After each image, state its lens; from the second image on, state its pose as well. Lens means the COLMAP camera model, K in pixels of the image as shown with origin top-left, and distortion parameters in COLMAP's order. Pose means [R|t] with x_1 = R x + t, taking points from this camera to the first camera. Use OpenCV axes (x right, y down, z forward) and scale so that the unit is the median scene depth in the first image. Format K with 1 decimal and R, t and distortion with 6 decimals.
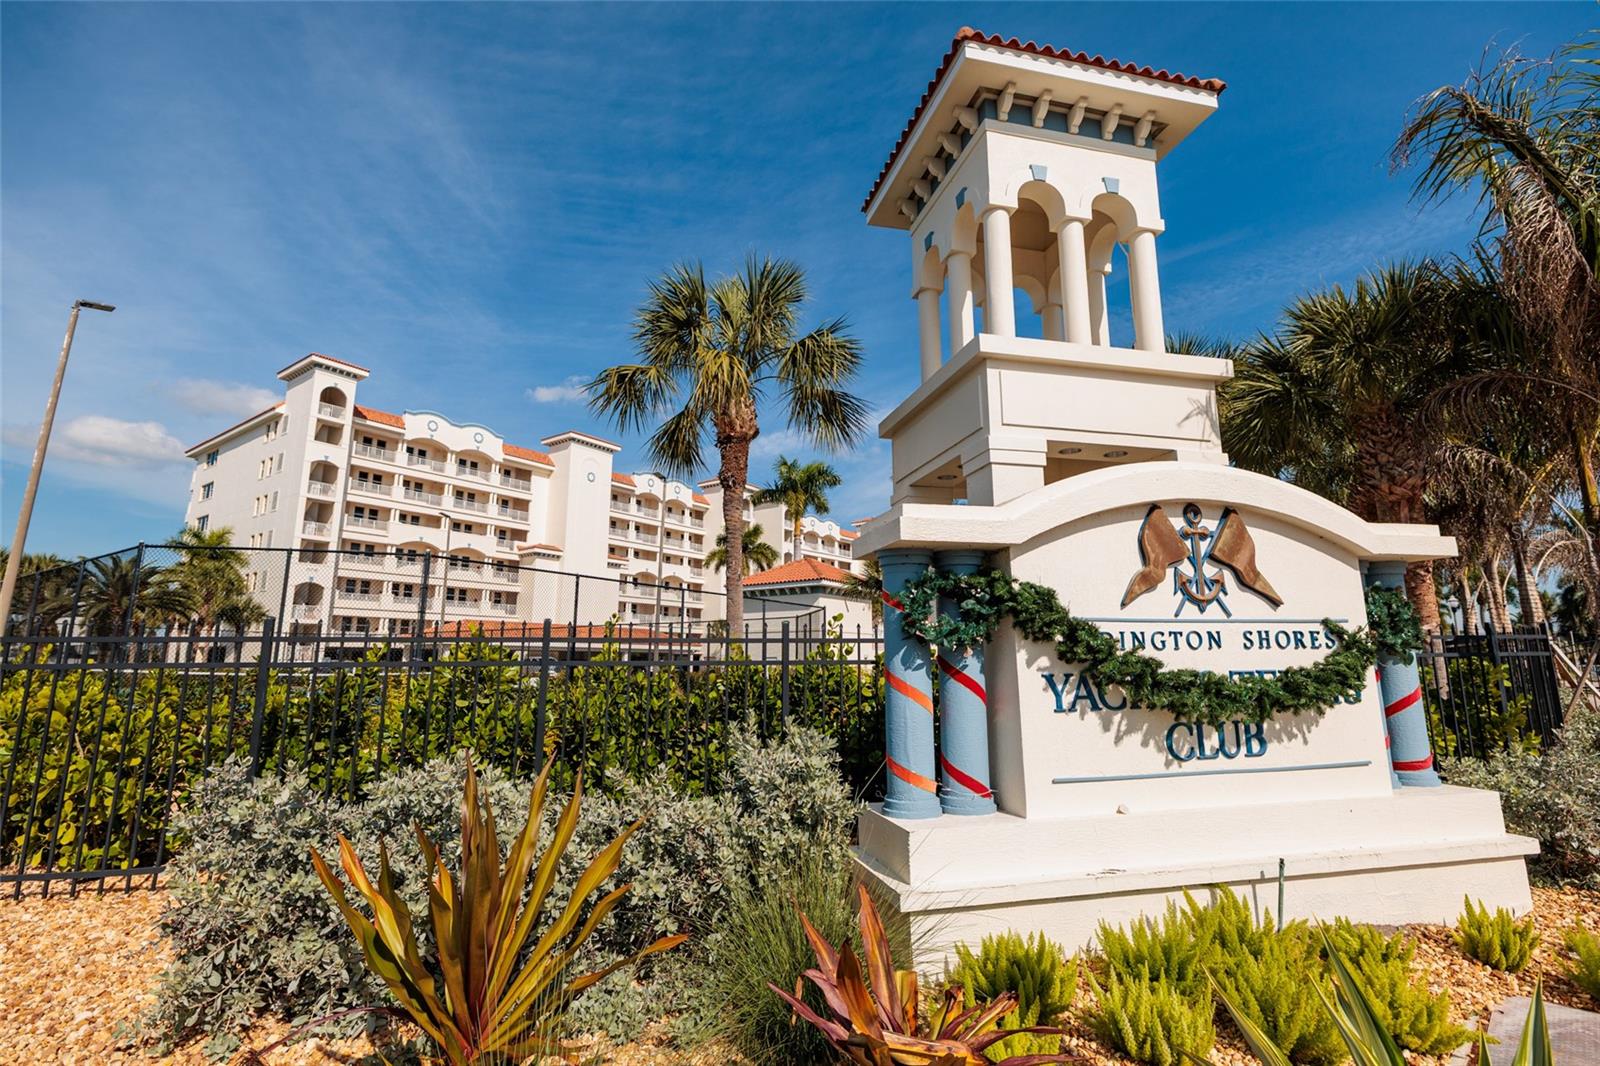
lens RADIAL K [[775.4, 0, 812.5], [0, 775.4, 521.0], [0, 0, 1]] dist [0.003286, -0.000333]
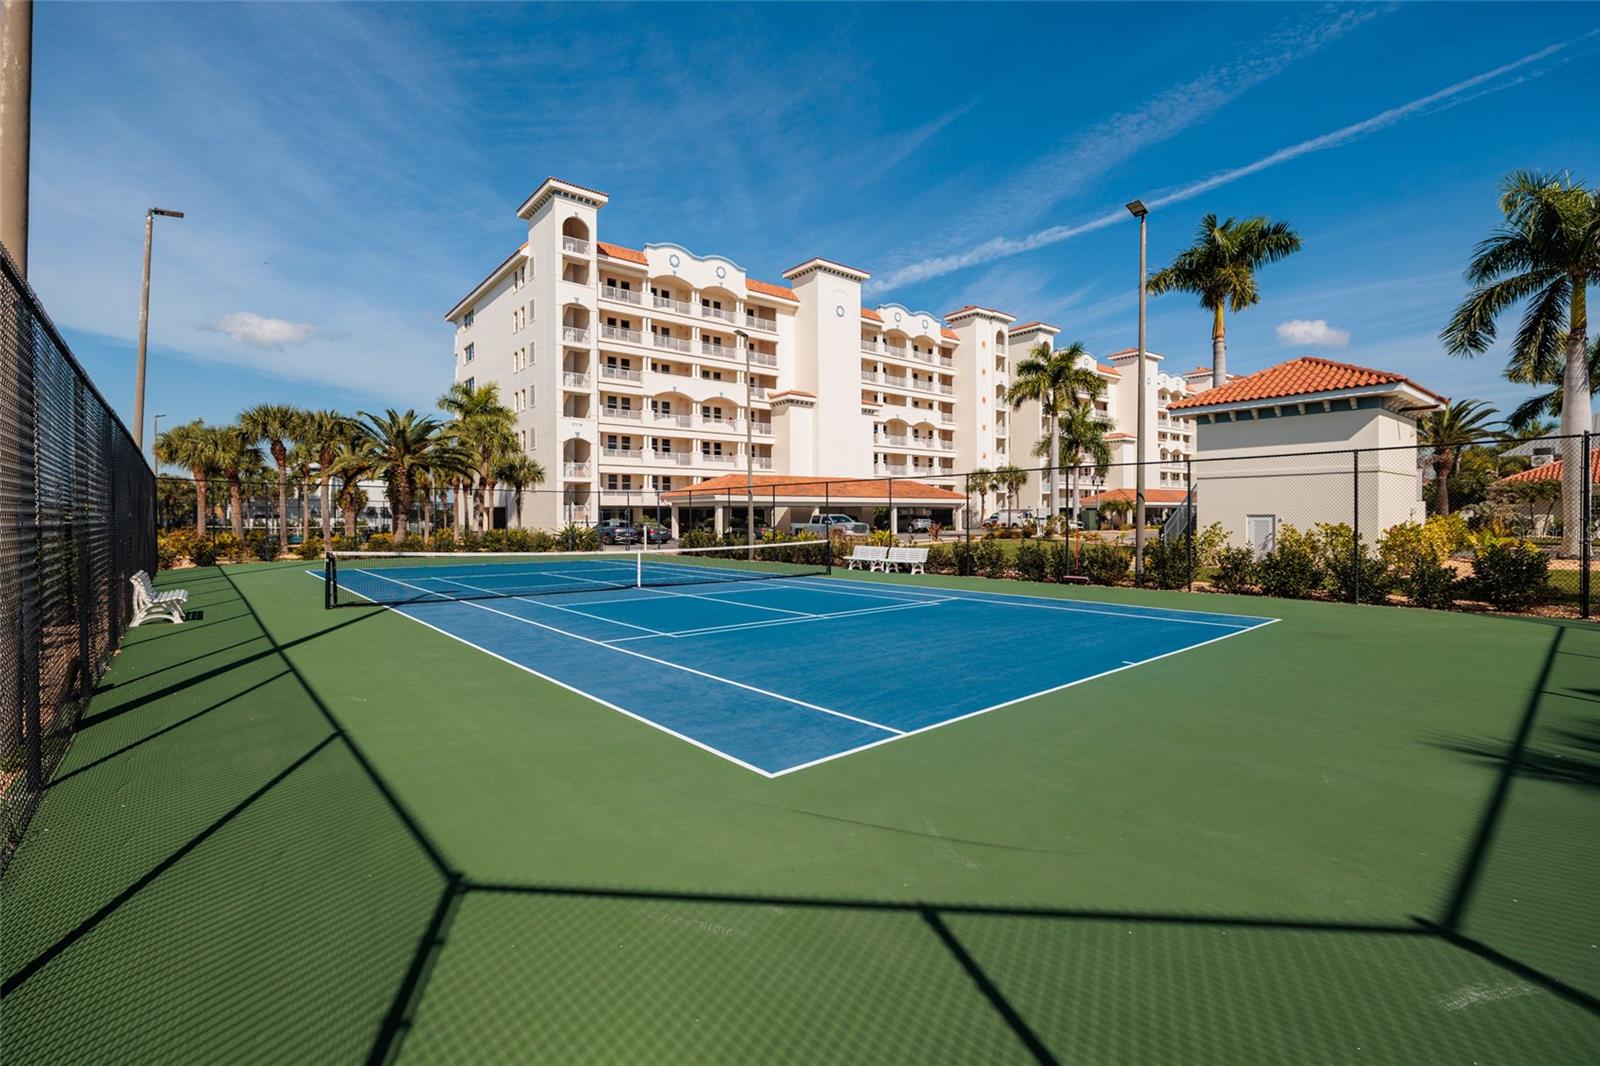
lens RADIAL K [[710.7, 0, 799.8], [0, 710.7, 522.1], [0, 0, 1]] dist [-0.007167, 0.000766]
pose [[0.970935, -0.008807, -0.239183, -0.157325], [0.054884, 0.980887, 0.186677, 0.028816], [0.232967, -0.194378, 0.952861, 0.196327]]
